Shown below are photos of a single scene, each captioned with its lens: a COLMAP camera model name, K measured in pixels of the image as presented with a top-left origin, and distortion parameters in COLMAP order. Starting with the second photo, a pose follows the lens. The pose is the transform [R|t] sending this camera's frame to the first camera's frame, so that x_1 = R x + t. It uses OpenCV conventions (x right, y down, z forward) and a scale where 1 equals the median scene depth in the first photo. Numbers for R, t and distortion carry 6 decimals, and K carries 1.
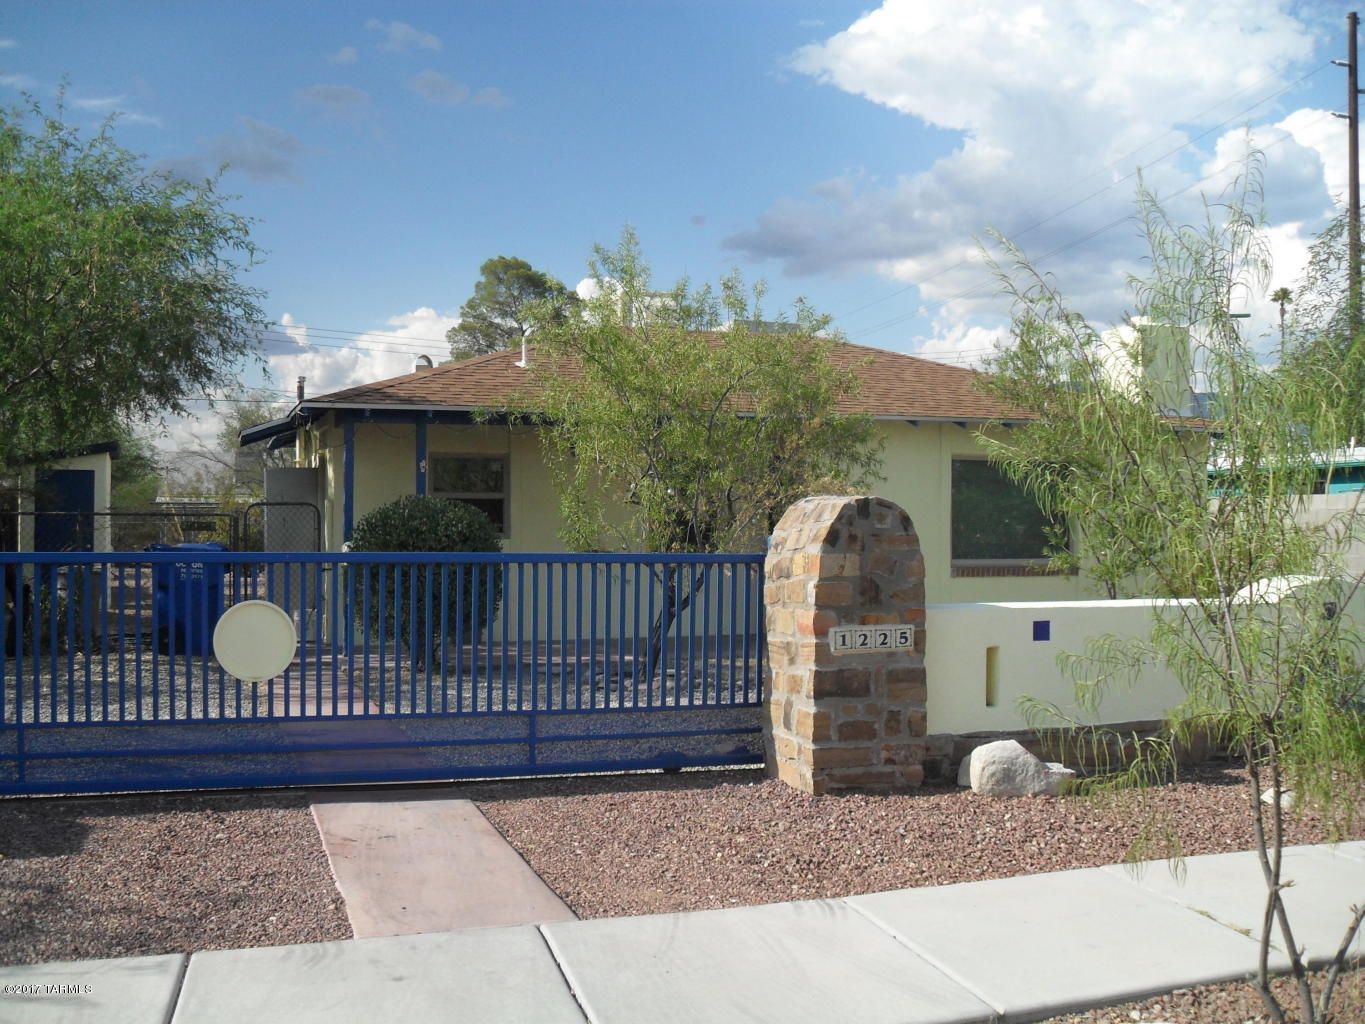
lens RADIAL K [[1418.5, 0, 680.0], [0, 1418.5, 532.5], [0, 0, 1]] dist [-0.201340, 0.213031]
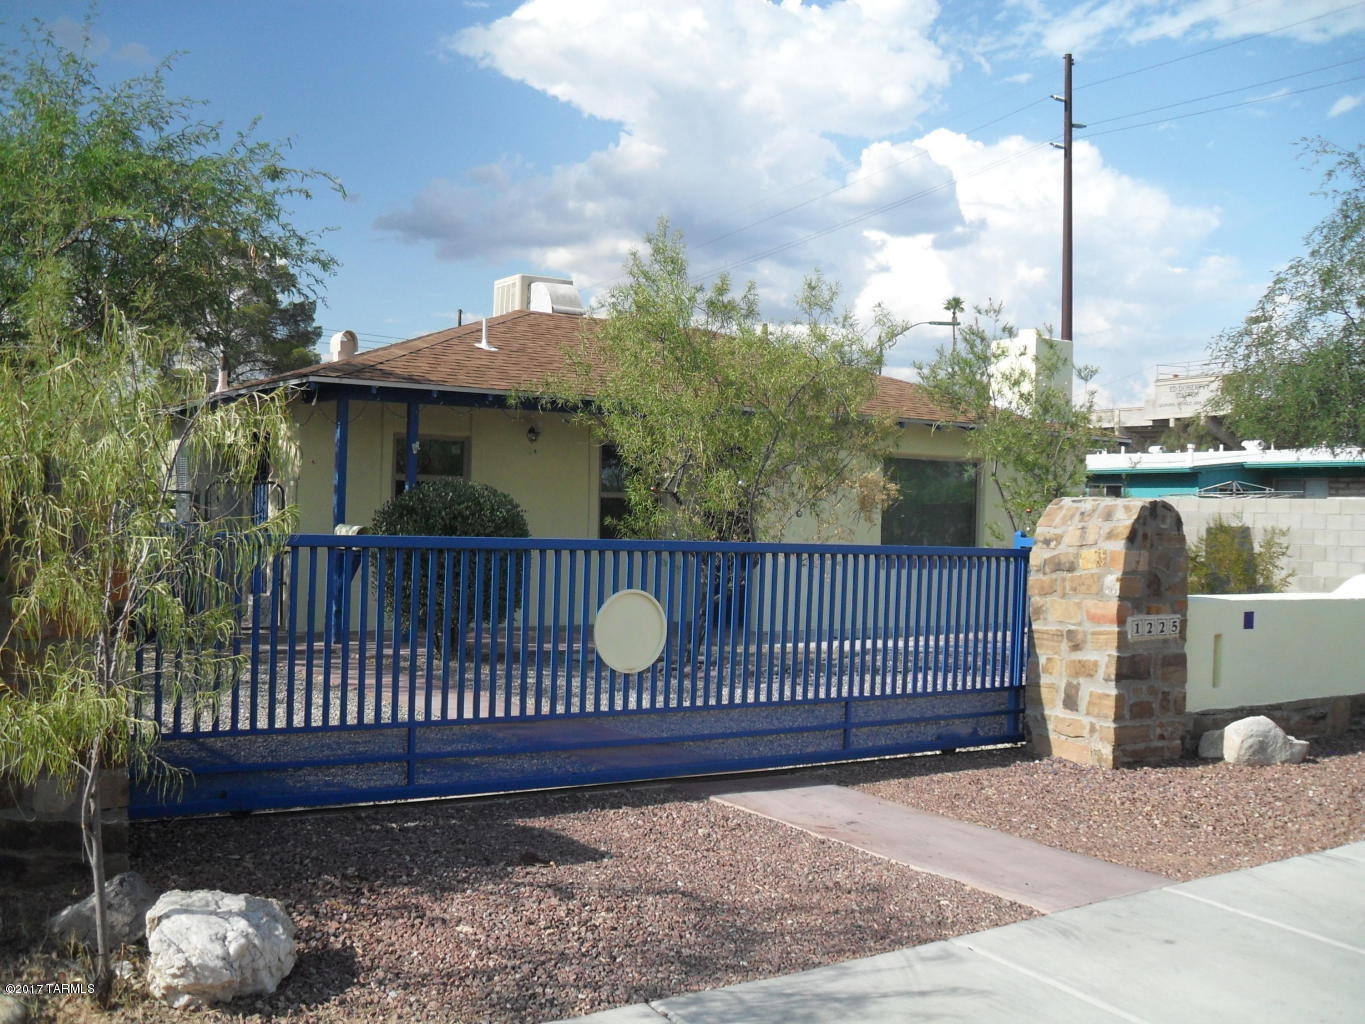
lens RADIAL K [[1418.5, 0, 680.0], [0, 1418.5, 532.5], [0, 0, 1]] dist [-0.201340, 0.213031]
pose [[0.967598, 0.019566, 0.251735, -0.502901], [-0.022068, 0.999731, 0.007119, 0.001006], [-0.251528, -0.012443, 0.967770, 0.034049]]
